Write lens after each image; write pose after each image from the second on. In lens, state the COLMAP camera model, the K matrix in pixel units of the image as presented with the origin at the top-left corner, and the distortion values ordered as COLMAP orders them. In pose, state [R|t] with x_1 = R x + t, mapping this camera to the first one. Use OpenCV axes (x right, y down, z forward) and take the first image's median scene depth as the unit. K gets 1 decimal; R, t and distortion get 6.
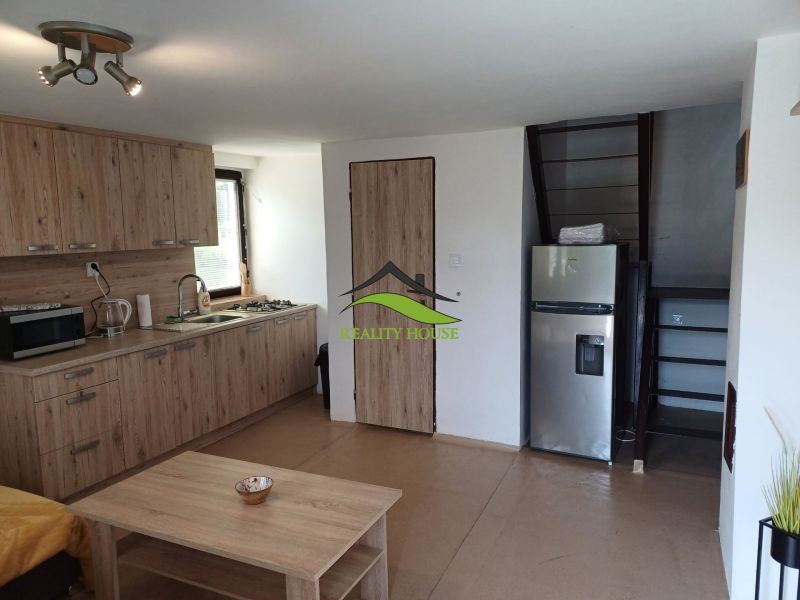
lens RADIAL K [[586.1, 0, 395.0], [0, 586.1, 300.8], [0, 0, 1]] dist [0.068285, -0.036136]
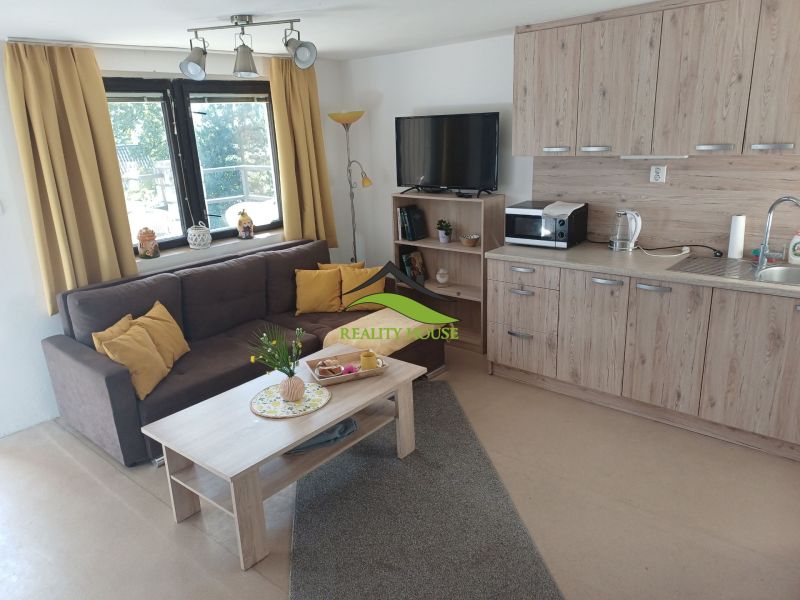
lens RADIAL K [[586.1, 0, 394.3], [0, 586.1, 298.8], [0, 0, 1]] dist [0.068285, -0.036136]
pose [[-0.263419, 0.303275, -0.915770, 0.463597], [-0.077869, 0.939515, 0.333537, -0.146352], [0.961534, 0.159170, -0.223870, 0.873965]]
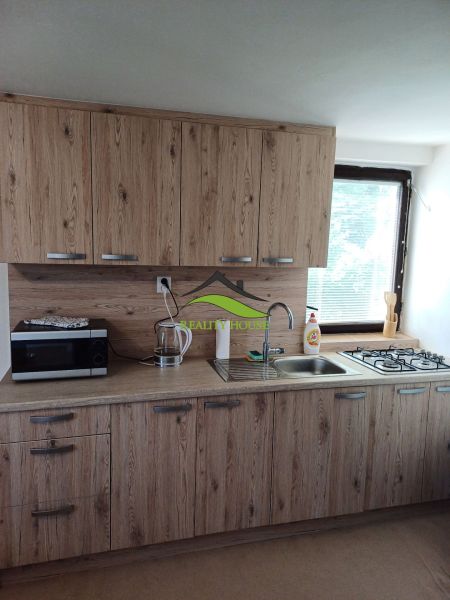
lens RADIAL K [[439.6, 0, 224.1], [0, 439.6, 301.1], [0, 0, 1]] dist [0.068285, -0.036136]
pose [[0.667323, 0.131563, -0.733056, 0.023455], [-0.135028, 0.989334, 0.054637, -0.078628], [0.732425, 0.062523, 0.677971, 0.648277]]
